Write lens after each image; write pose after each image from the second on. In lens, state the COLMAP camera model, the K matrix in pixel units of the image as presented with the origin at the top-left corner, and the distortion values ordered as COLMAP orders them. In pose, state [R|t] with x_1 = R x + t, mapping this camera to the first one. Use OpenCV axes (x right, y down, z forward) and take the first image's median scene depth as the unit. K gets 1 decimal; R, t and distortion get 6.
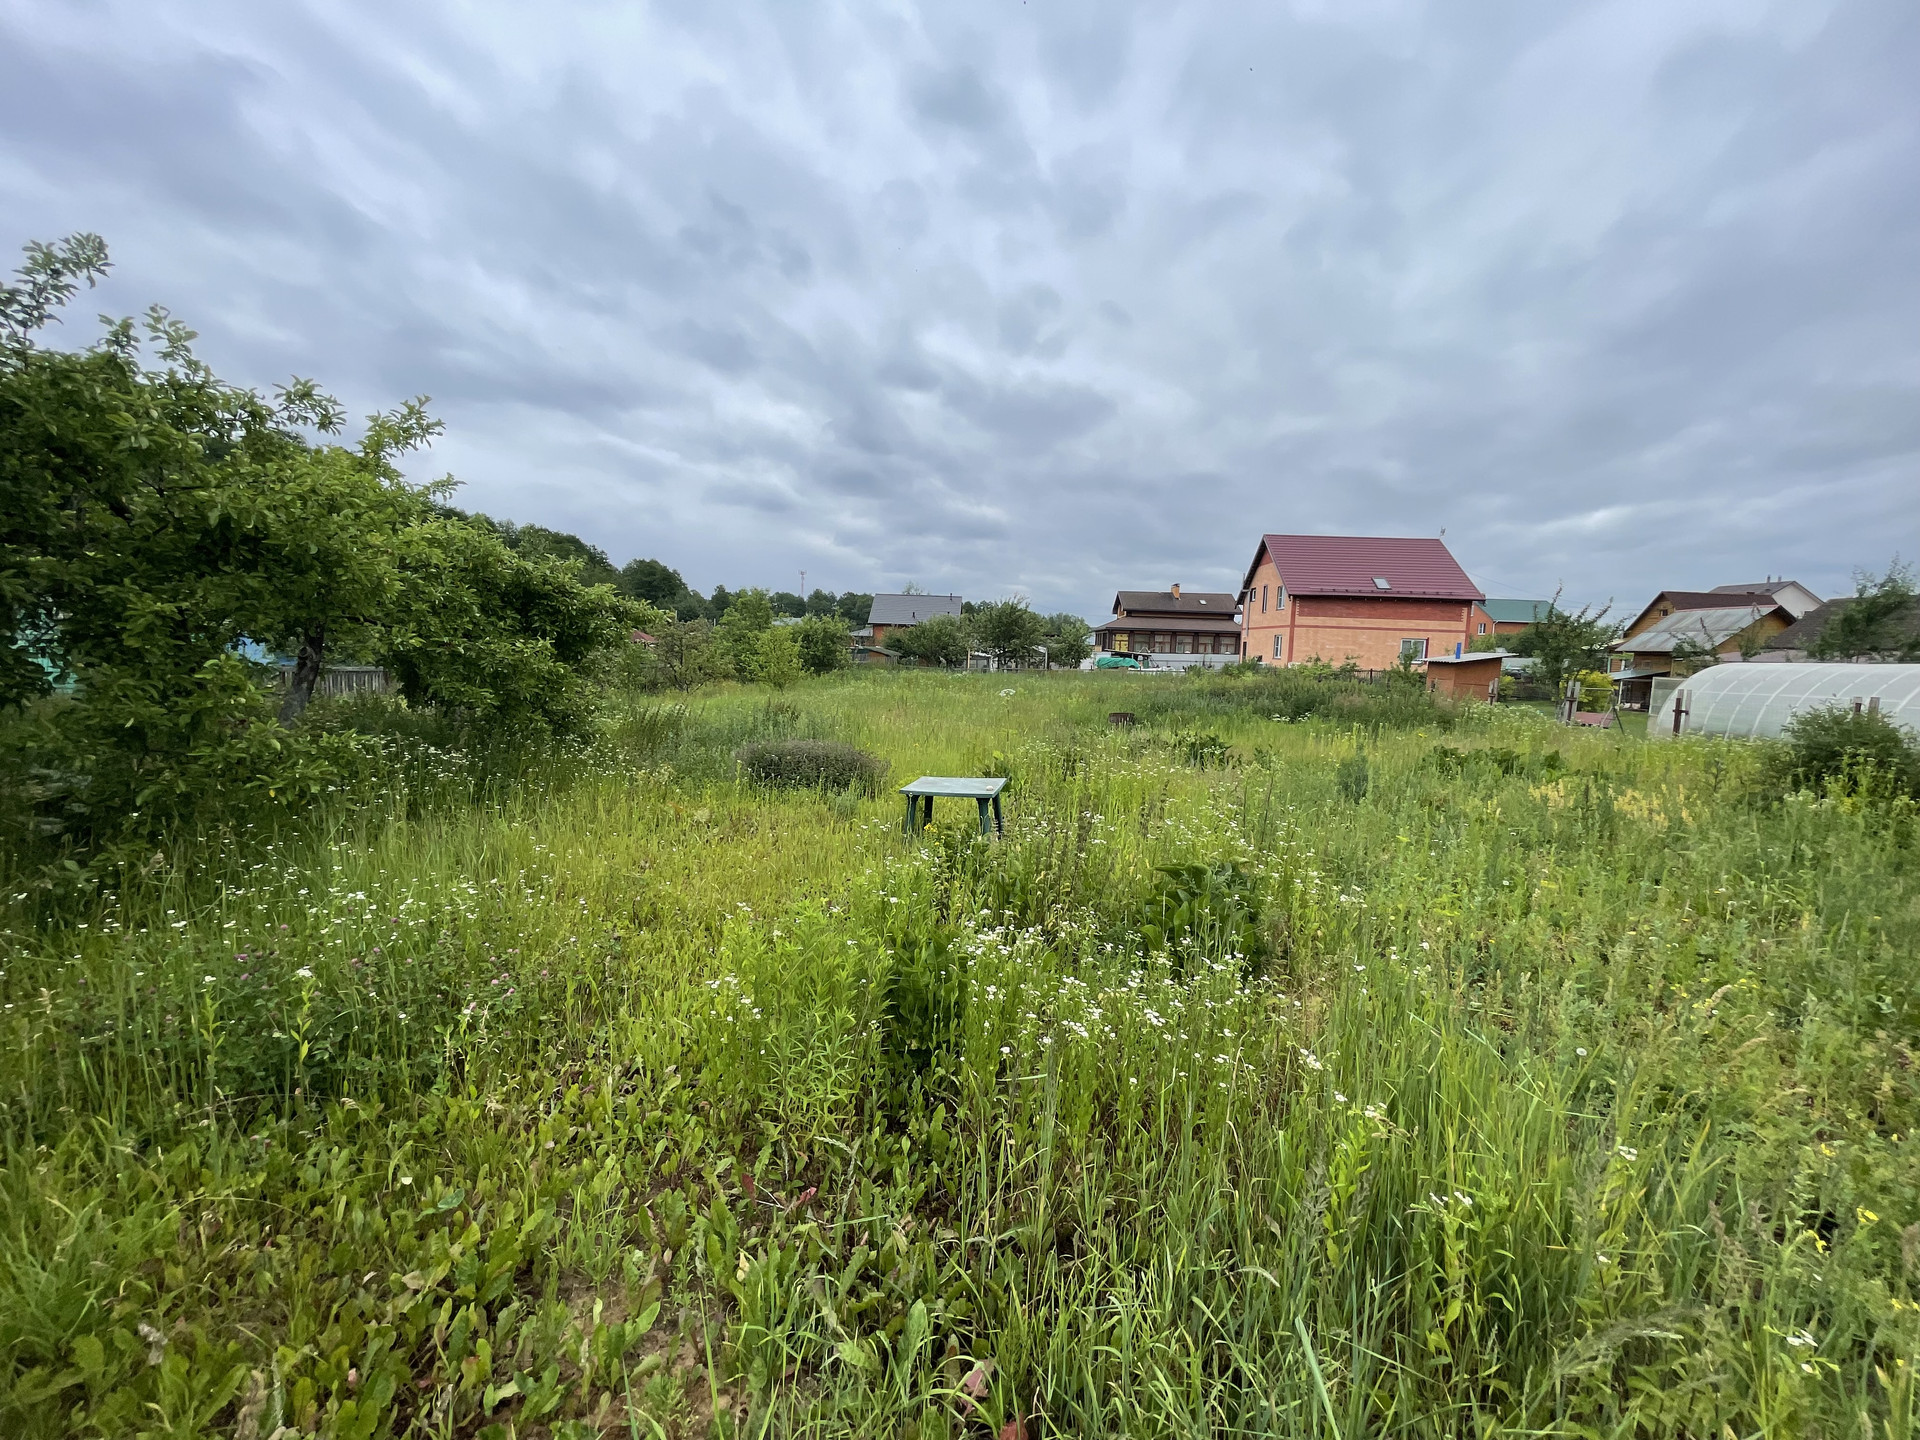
lens RADIAL K [[768.7, 0, 955.1], [0, 768.7, 720.8], [0, 0, 1]] dist [-0.002222, -0.000407]
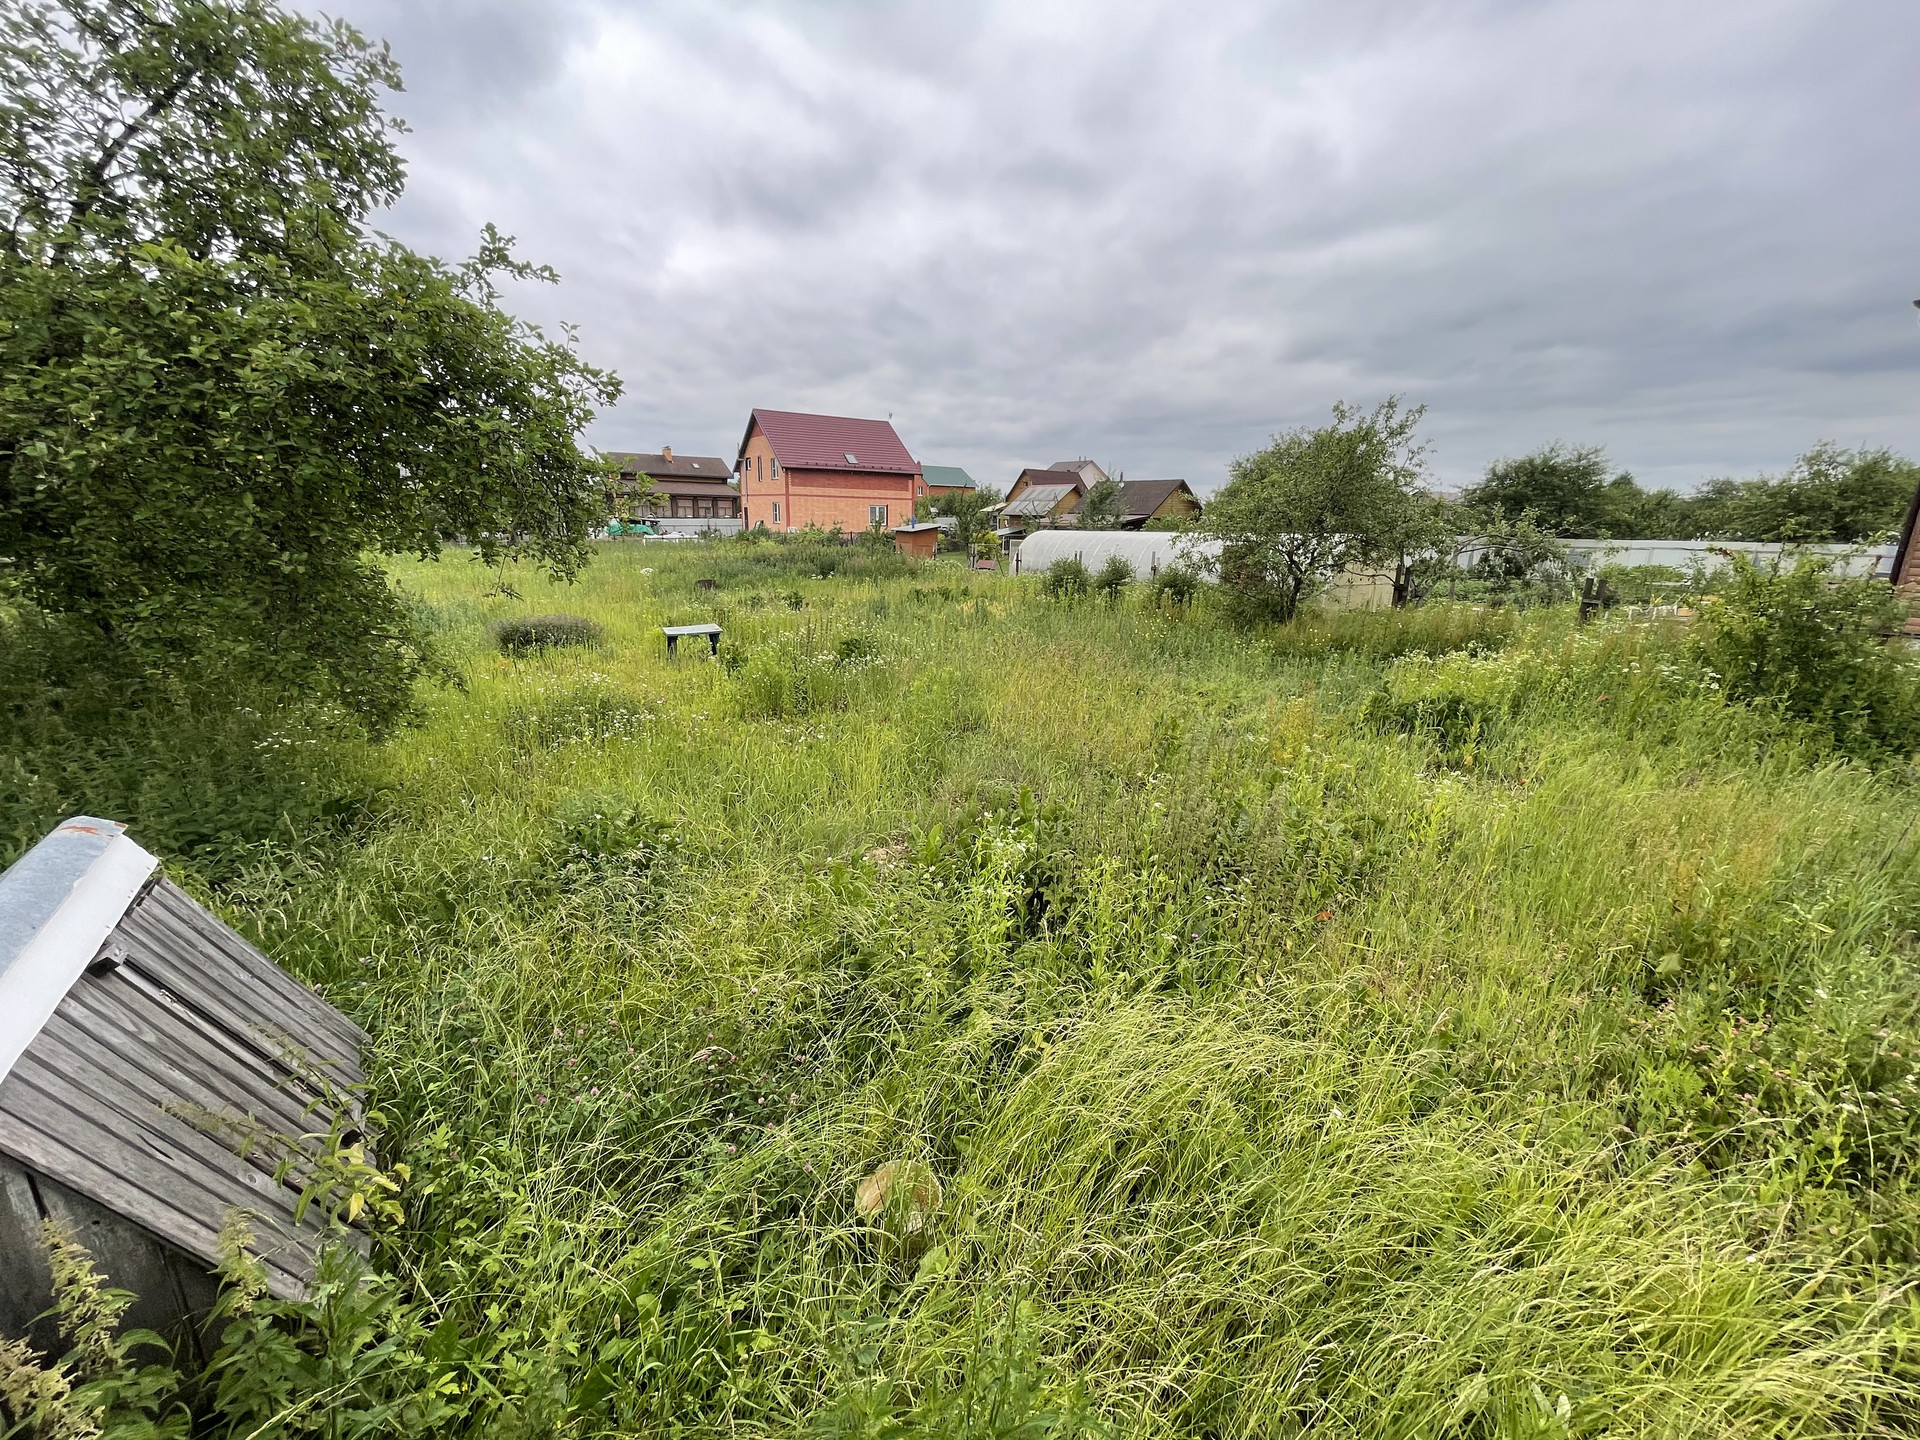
lens RADIAL K [[768.7, 0, 955.1], [0, 768.7, 720.8], [0, 0, 1]] dist [-0.002222, -0.000407]
pose [[0.799457, -0.168560, 0.576590, -0.089605], [0.062884, 0.978035, 0.198728, -0.003441], [-0.597423, -0.122616, 0.792497, -0.121425]]
